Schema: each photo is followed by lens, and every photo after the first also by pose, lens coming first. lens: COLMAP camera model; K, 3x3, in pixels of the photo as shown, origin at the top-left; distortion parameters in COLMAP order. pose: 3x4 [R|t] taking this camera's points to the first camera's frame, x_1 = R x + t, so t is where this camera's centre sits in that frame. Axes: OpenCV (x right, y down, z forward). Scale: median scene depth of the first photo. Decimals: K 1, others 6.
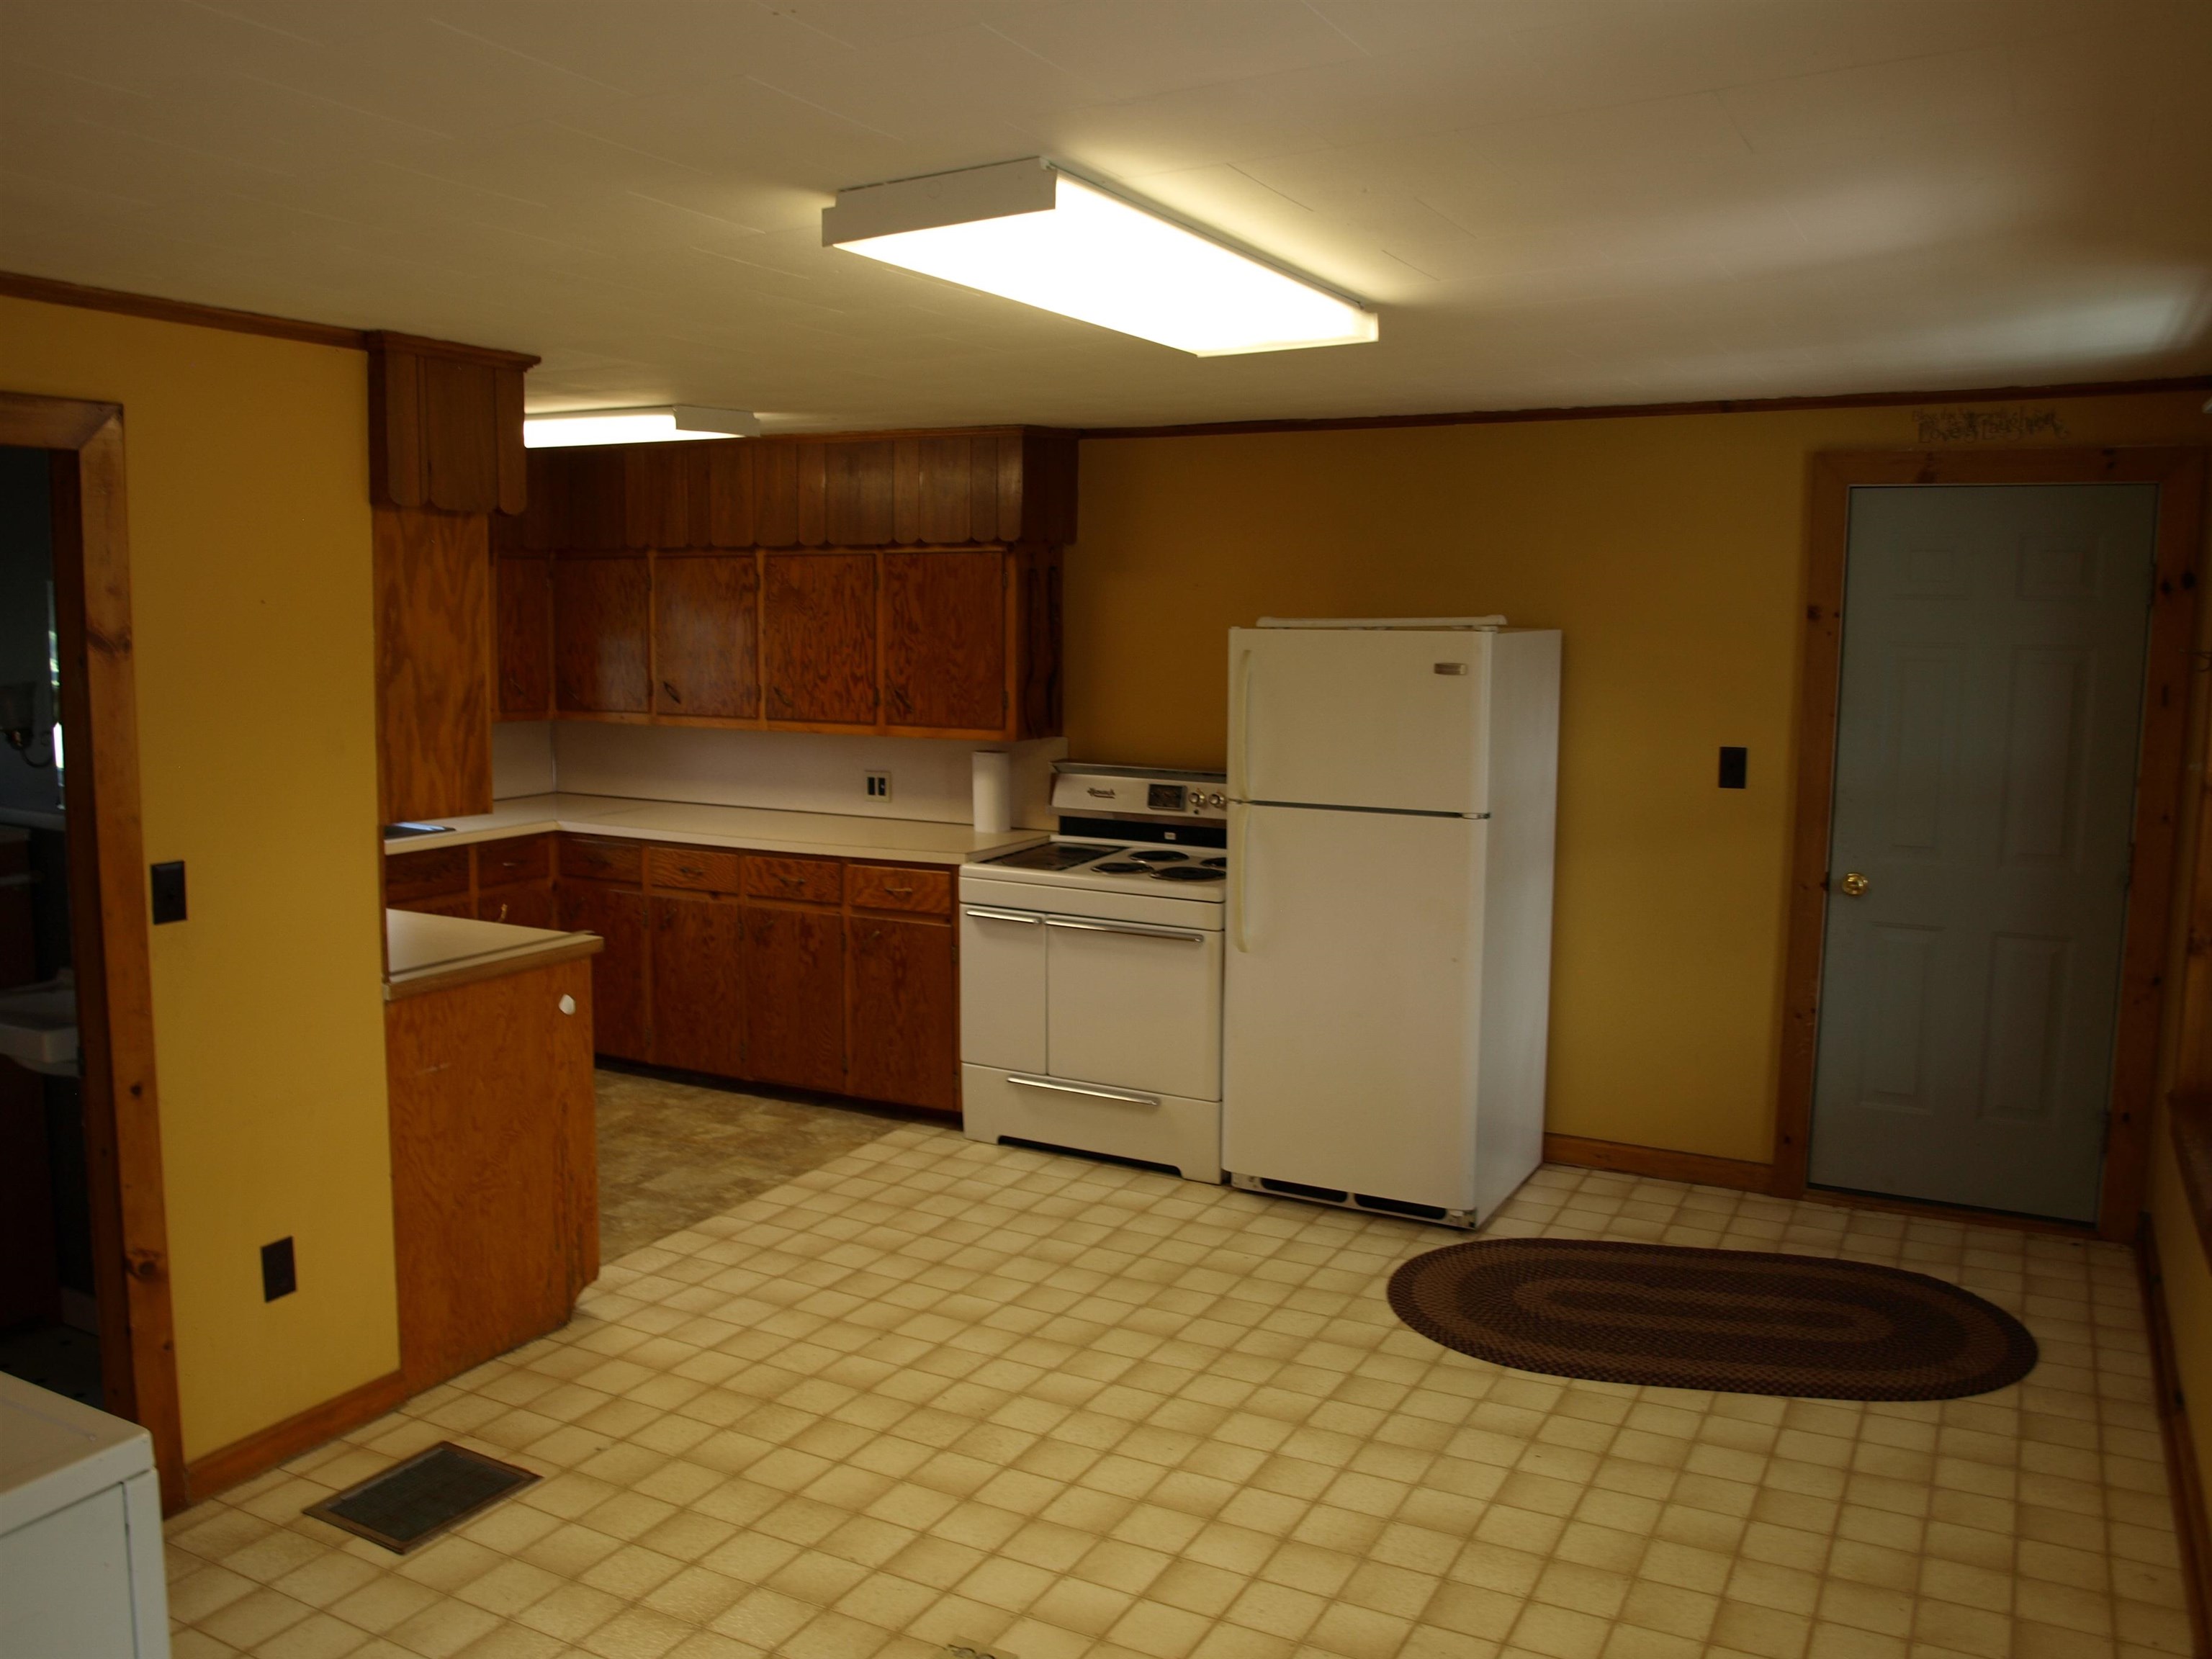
lens RADIAL K [[1767.2, 0, 1105.9], [0, 1767.2, 823.3], [0, 0, 1]] dist [-0.096950, 0.049835]
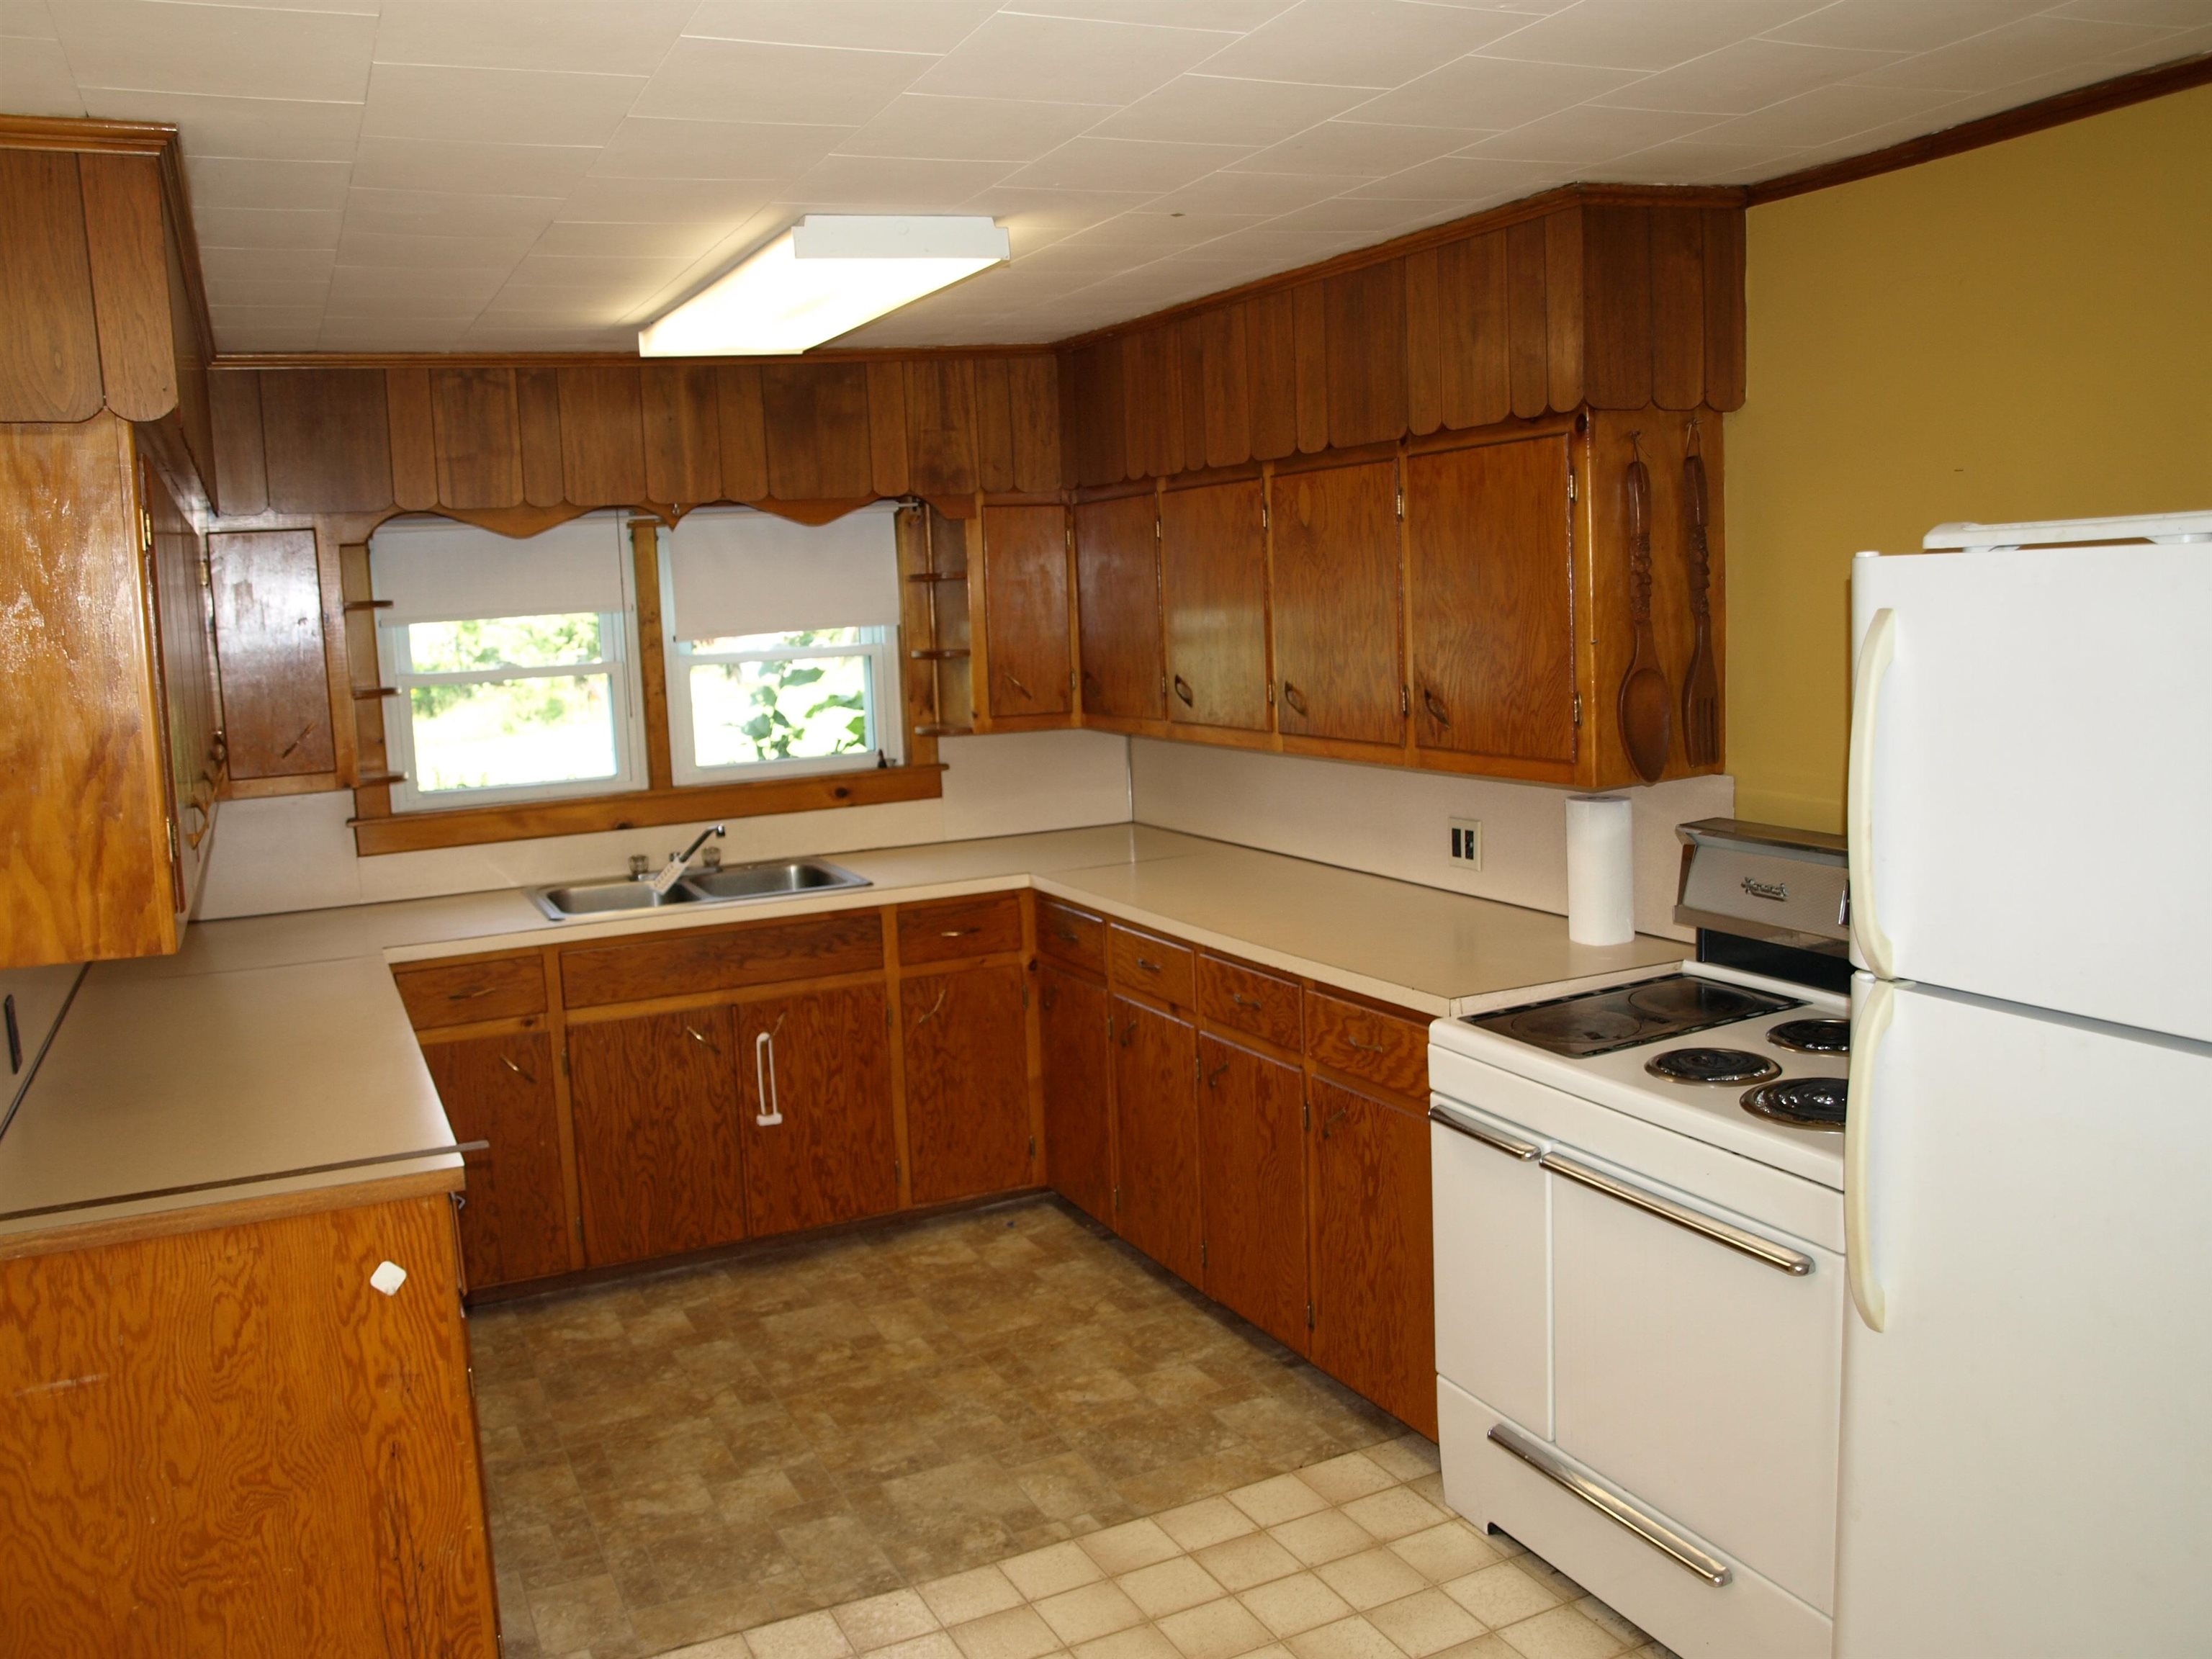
lens RADIAL K [[1767.2, 0, 1094.8], [0, 1767.2, 828.5], [0, 0, 1]] dist [-0.096950, 0.049835]
pose [[0.796190, 0.039553, -0.603753, 0.151376], [-0.024324, 0.999147, 0.033379, -0.048494], [0.604558, -0.011890, 0.796472, 0.490882]]
